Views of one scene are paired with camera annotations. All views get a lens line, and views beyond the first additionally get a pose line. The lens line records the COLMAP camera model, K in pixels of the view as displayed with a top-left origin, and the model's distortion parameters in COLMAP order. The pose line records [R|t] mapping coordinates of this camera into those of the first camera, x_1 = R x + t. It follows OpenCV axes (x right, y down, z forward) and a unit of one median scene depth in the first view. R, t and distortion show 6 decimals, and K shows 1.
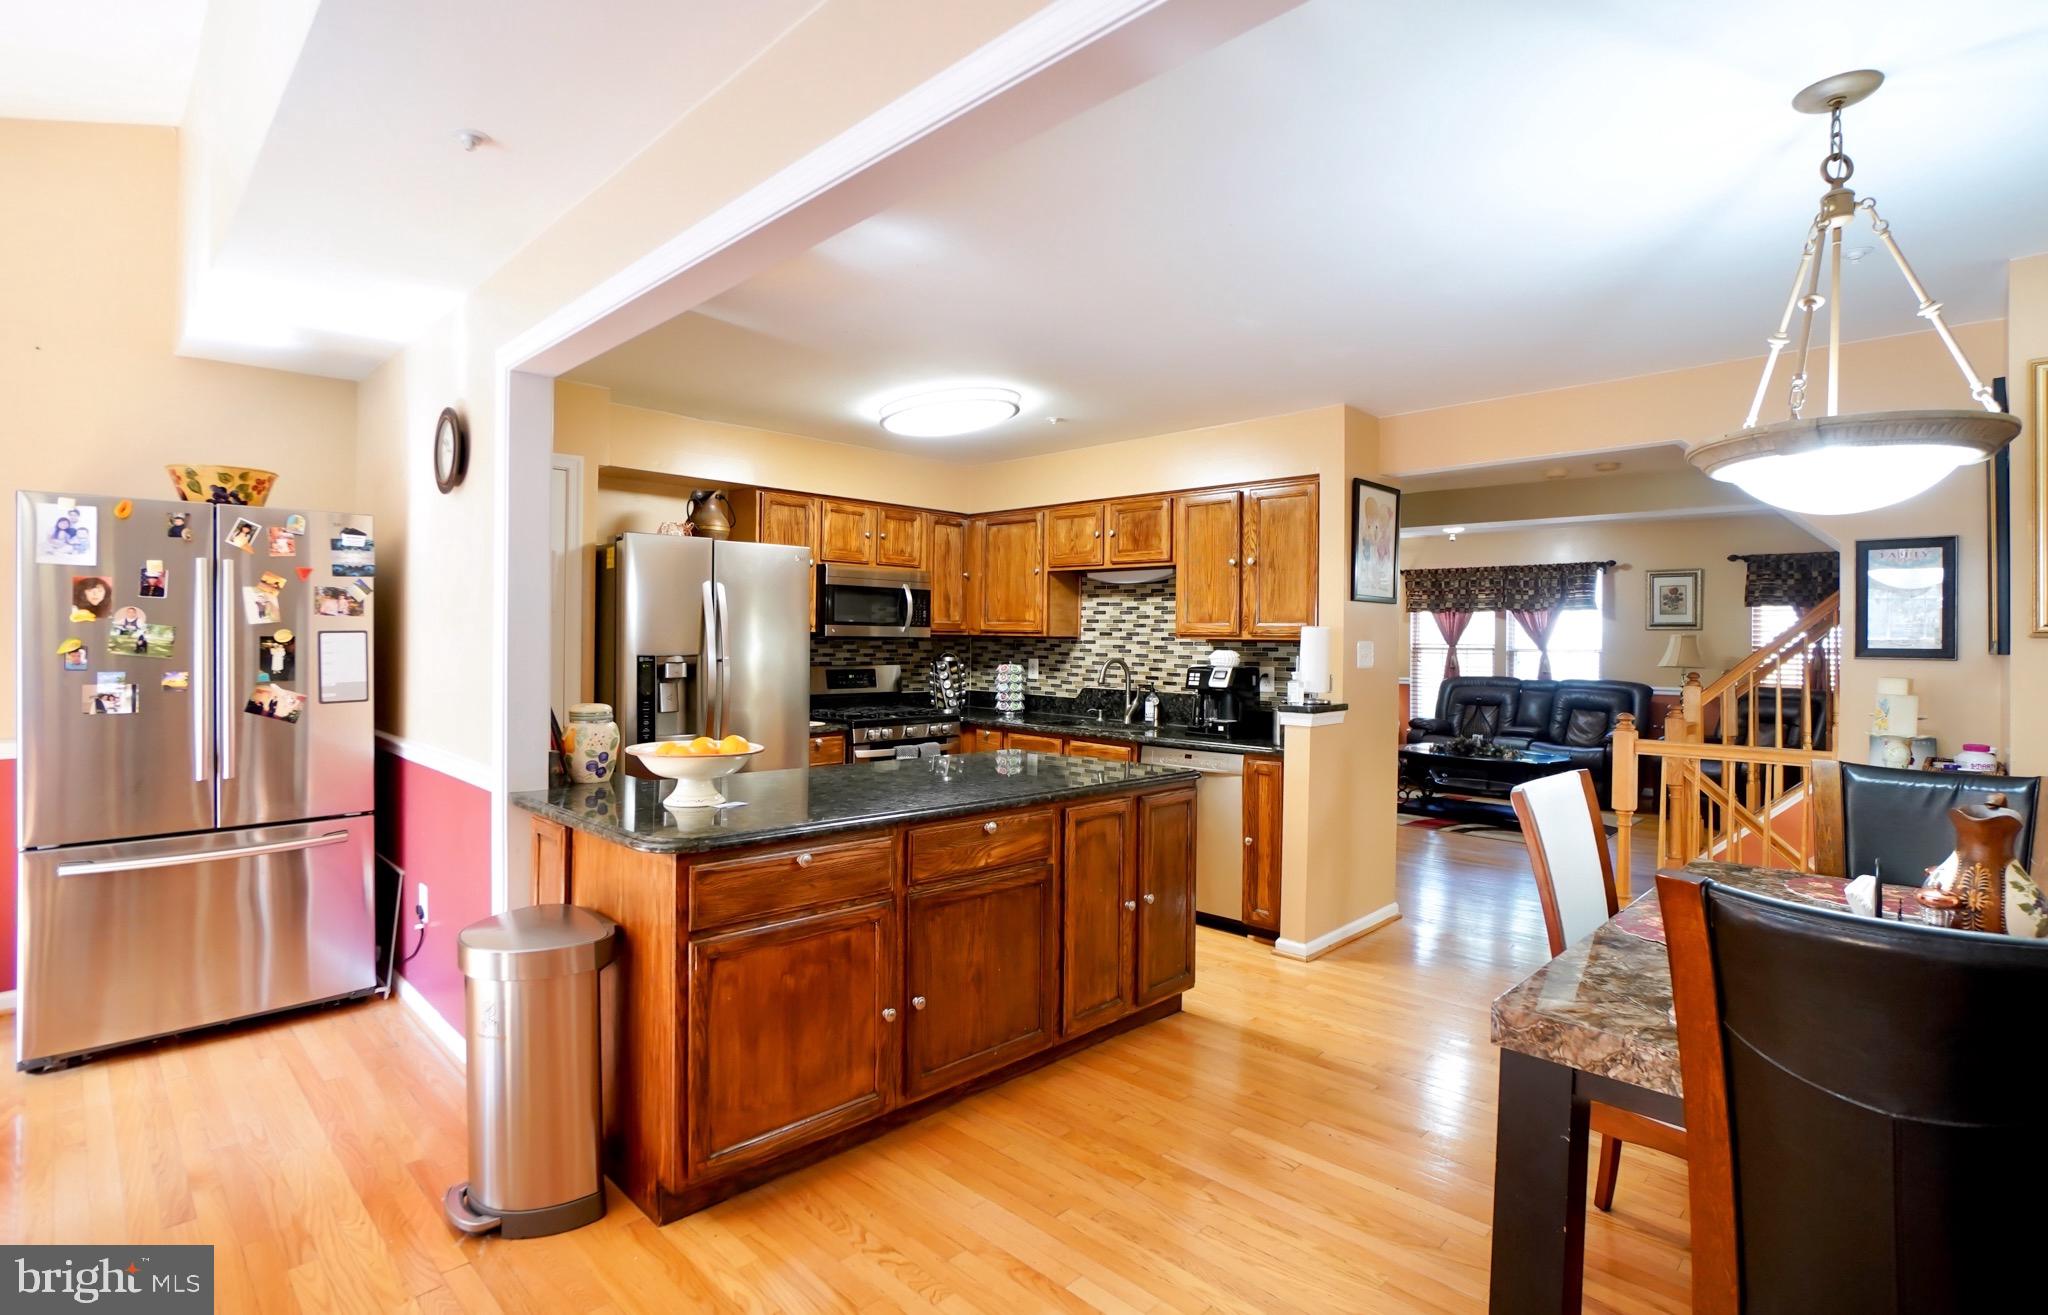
lens RADIAL K [[992.9, 0, 1079.2], [0, 992.9, 618.0], [0, 0, 1]] dist [-0.048152, 0.013891]
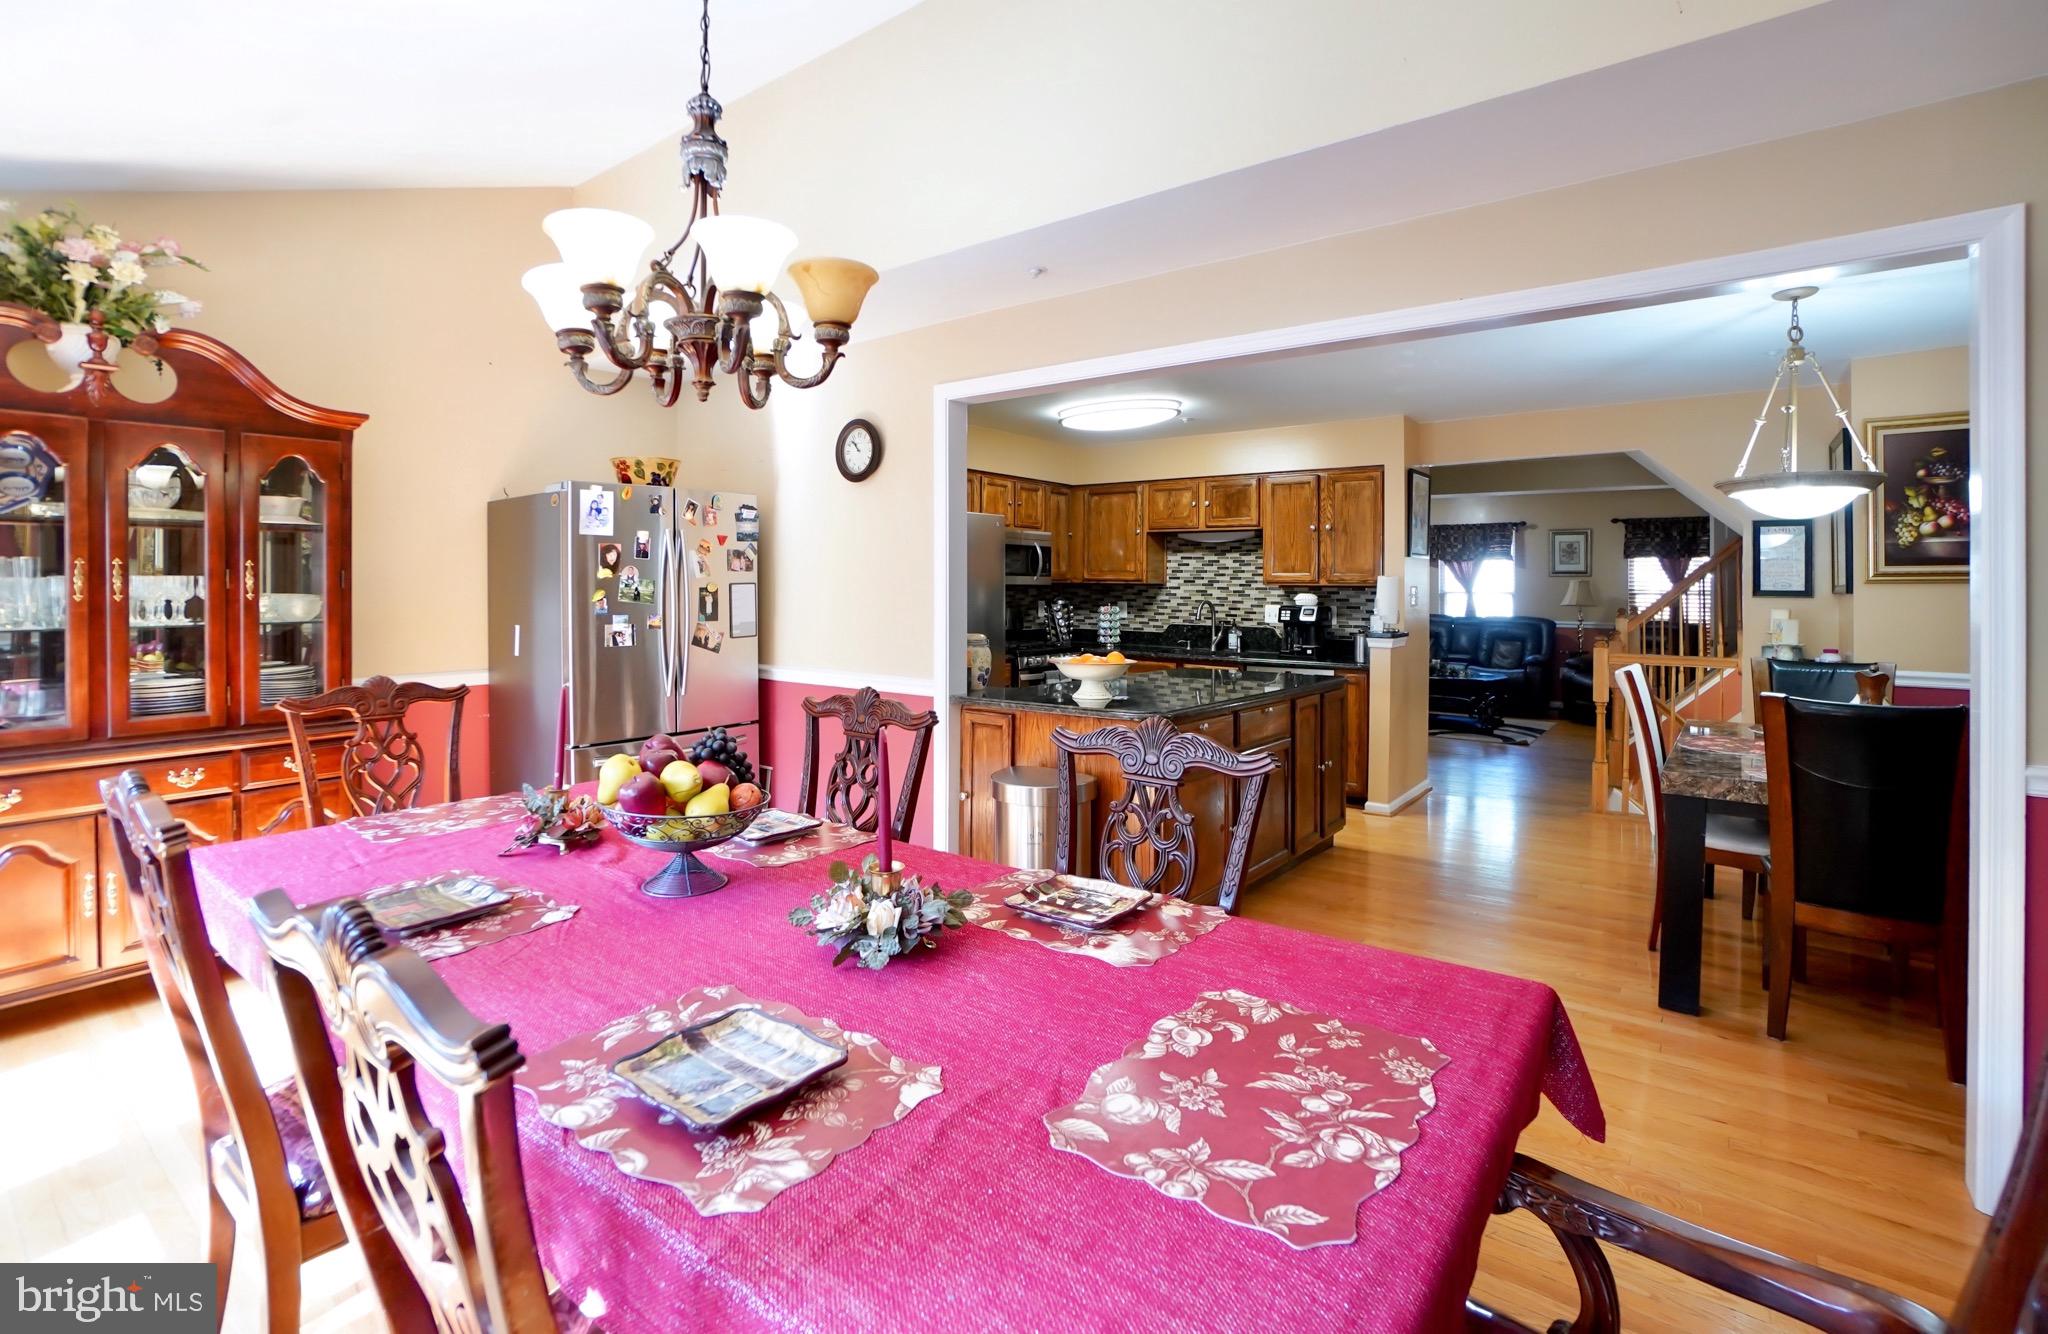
lens RADIAL K [[957.6, 0, 1082.9], [0, 957.6, 567.9], [0, 0, 1]] dist [-0.044696, -0.000274]
pose [[0.990904, -0.002329, 0.134554, -0.307246], [0.001856, 0.999992, 0.003637, -0.007079], [-0.134561, -0.003354, 0.990900, -0.221075]]
